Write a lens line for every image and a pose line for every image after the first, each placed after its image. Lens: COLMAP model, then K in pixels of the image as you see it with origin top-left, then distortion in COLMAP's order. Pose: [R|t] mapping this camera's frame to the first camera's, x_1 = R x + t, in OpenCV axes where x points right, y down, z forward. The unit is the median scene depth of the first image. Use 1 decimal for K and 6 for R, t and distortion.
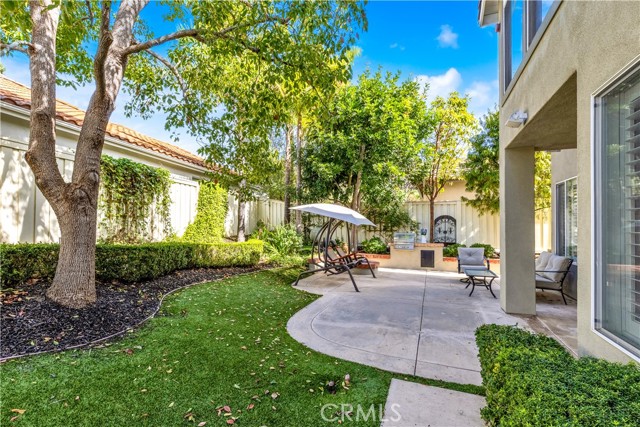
lens RADIAL K [[287.6, 0, 304.4], [0, 287.6, 227.4], [0, 0, 1]] dist [-0.000407, 0.000006]
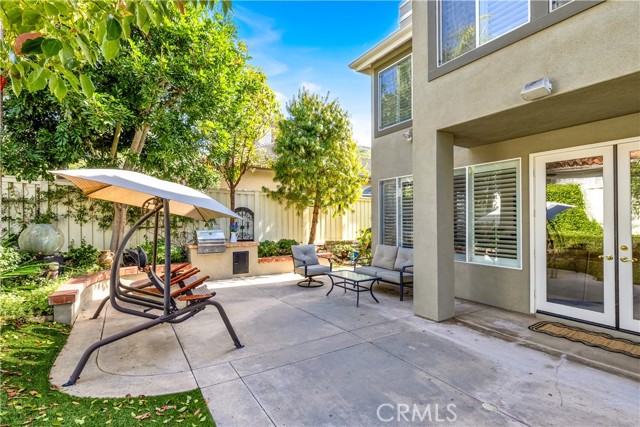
lens RADIAL K [[296.6, 0, 308.3], [0, 296.6, 219.5], [0, 0, 1]] dist [-0.000883, 0.000105]
pose [[0.582048, 0.000071, 0.813154, -0.118841], [0.003568, 0.999990, -0.002642, -0.004158], [-0.813147, 0.004439, 0.582042, 0.384601]]
